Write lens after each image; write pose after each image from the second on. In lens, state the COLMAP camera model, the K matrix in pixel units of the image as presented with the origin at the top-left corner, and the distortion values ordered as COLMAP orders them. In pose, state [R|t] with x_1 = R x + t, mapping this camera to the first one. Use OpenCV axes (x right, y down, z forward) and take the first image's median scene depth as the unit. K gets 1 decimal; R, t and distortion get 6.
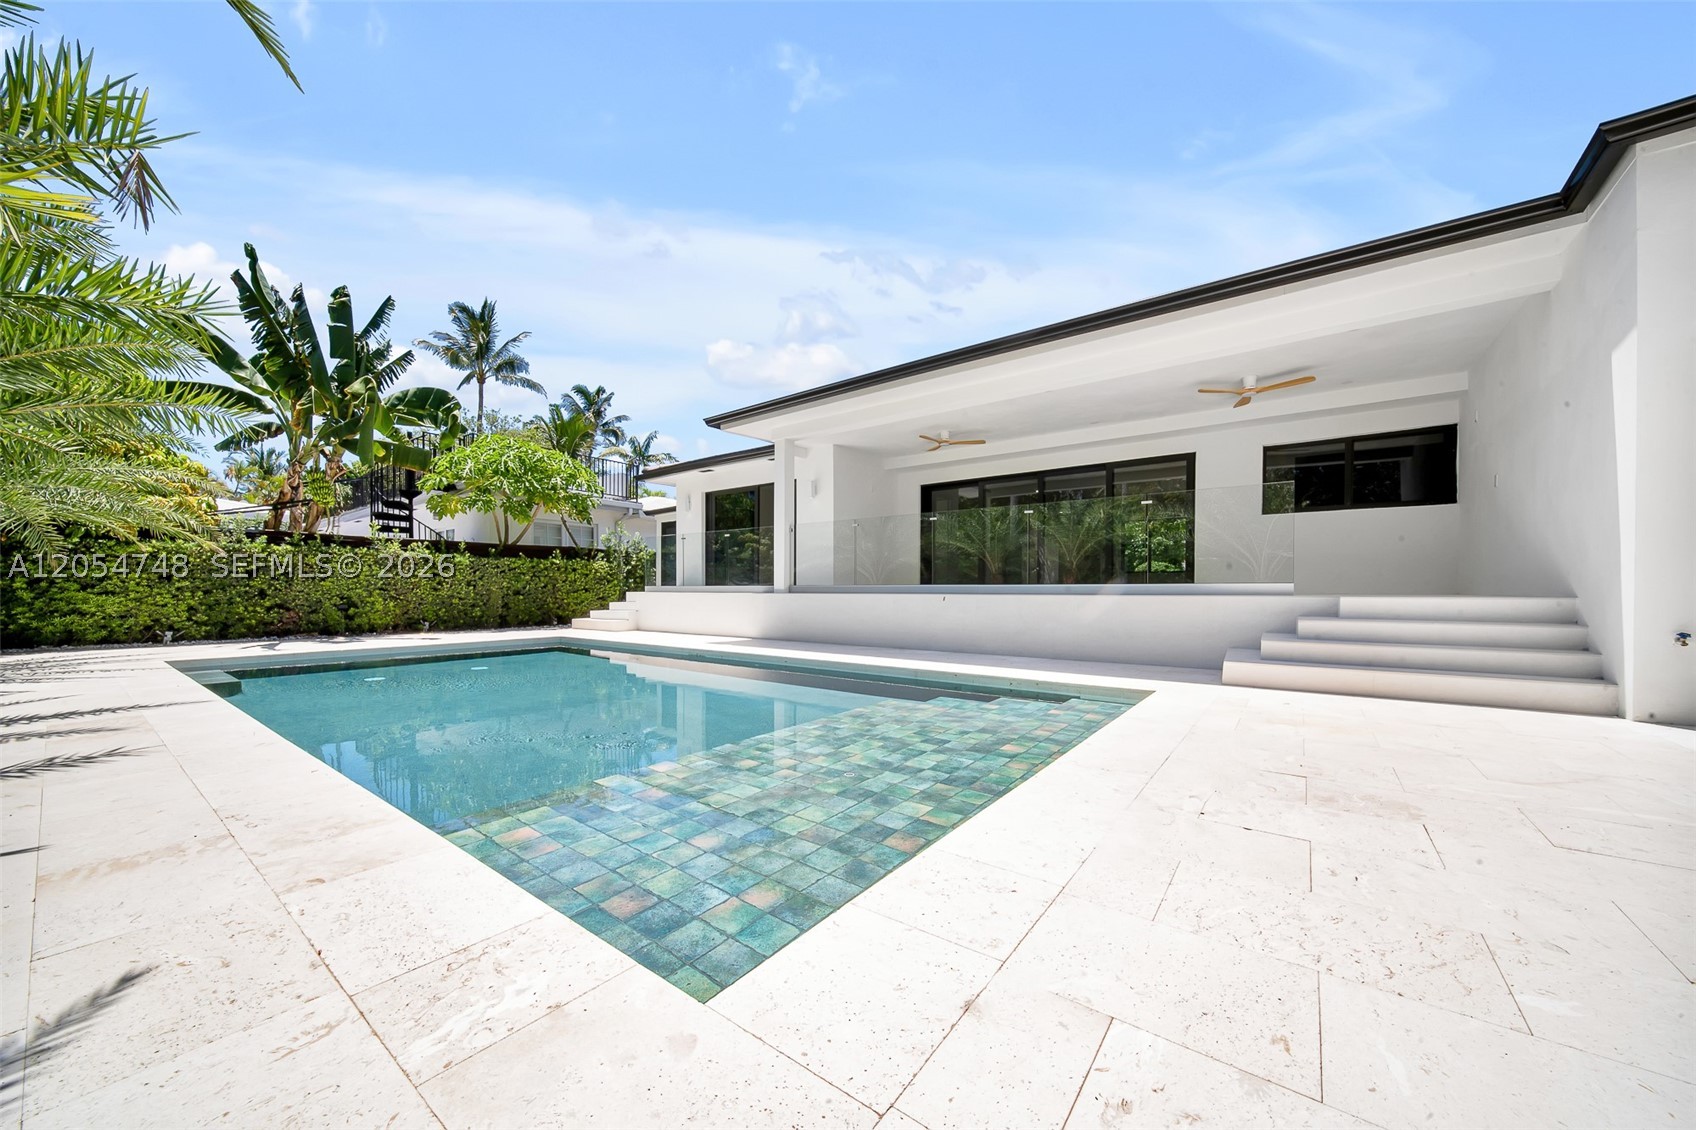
lens RADIAL K [[604.7, 0, 848.5], [0, 604.7, 585.8], [0, 0, 1]] dist [-0.000198, -0.000008]
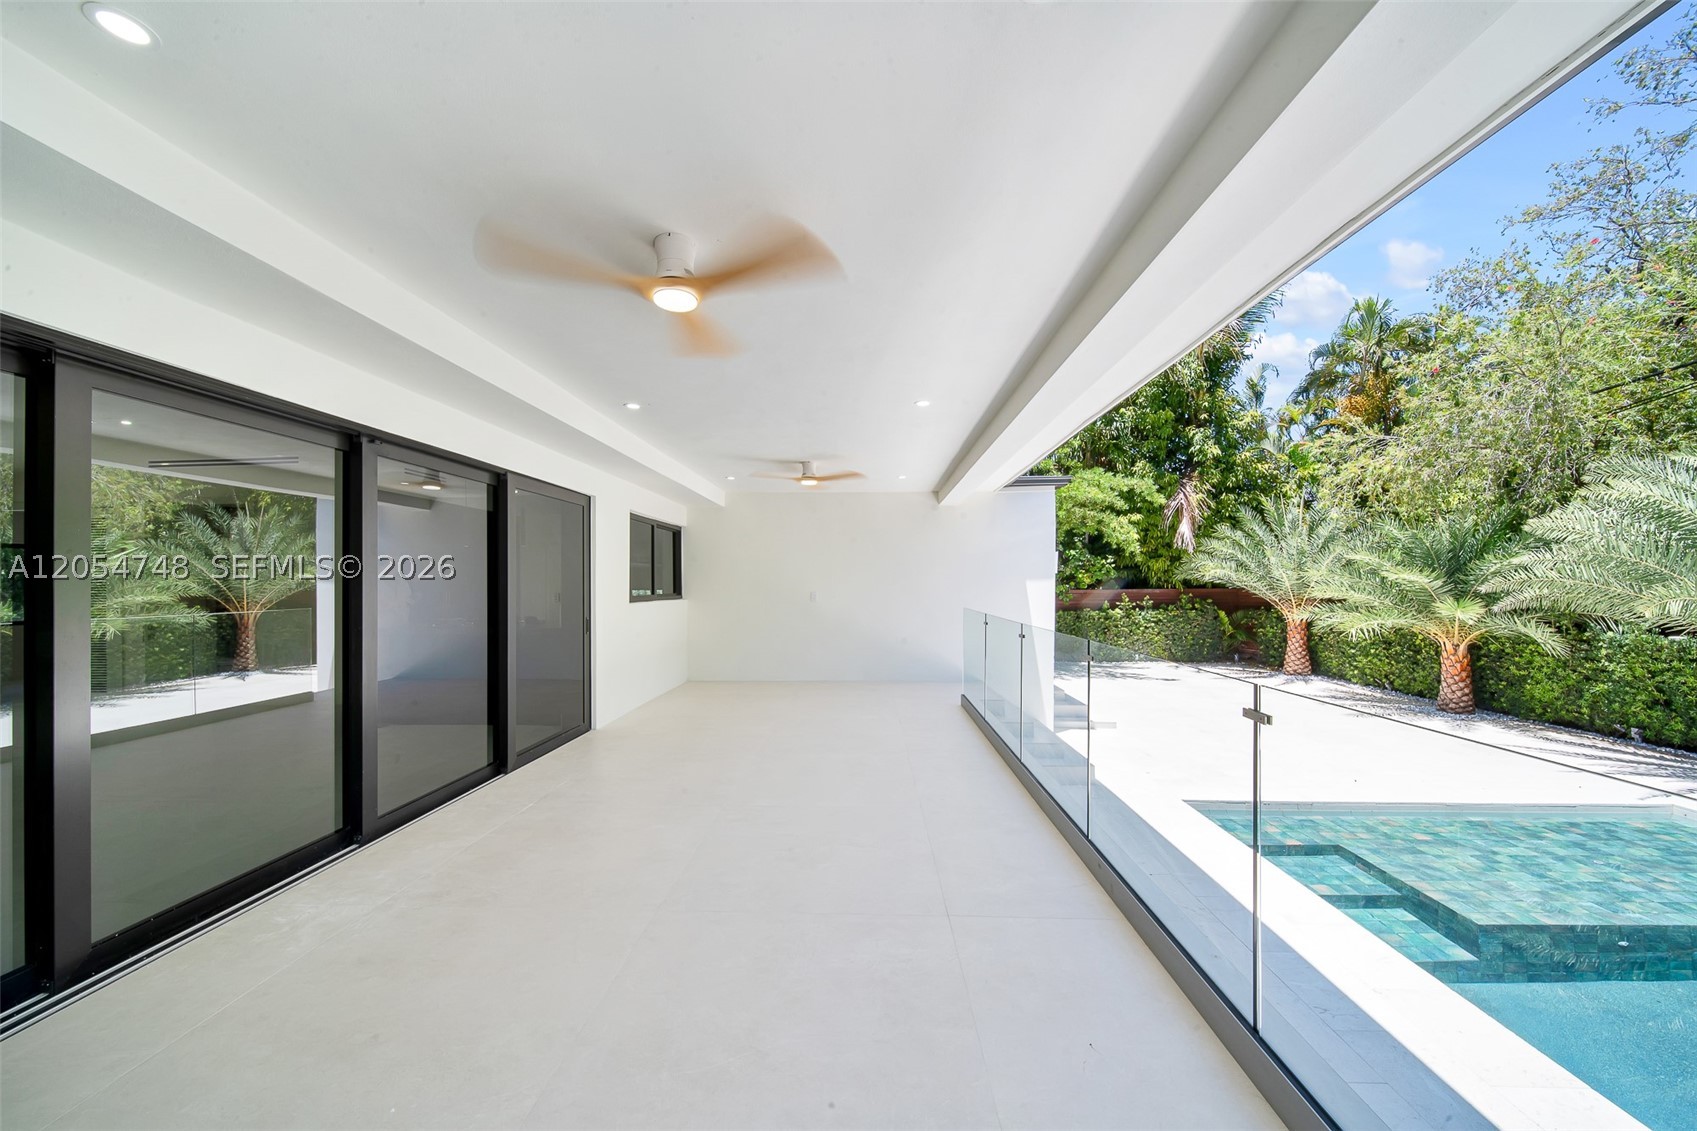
lens RADIAL K [[614.5, 0, 845.0], [0, 614.5, 585.6], [0, 0, 1]] dist [0.000281, -0.002148]
pose [[-0.566082, 0.006705, 0.824321, -0.173772], [0.007588, 0.999967, -0.002923, -0.352442], [-0.824314, 0.004600, -0.566114, 3.005006]]
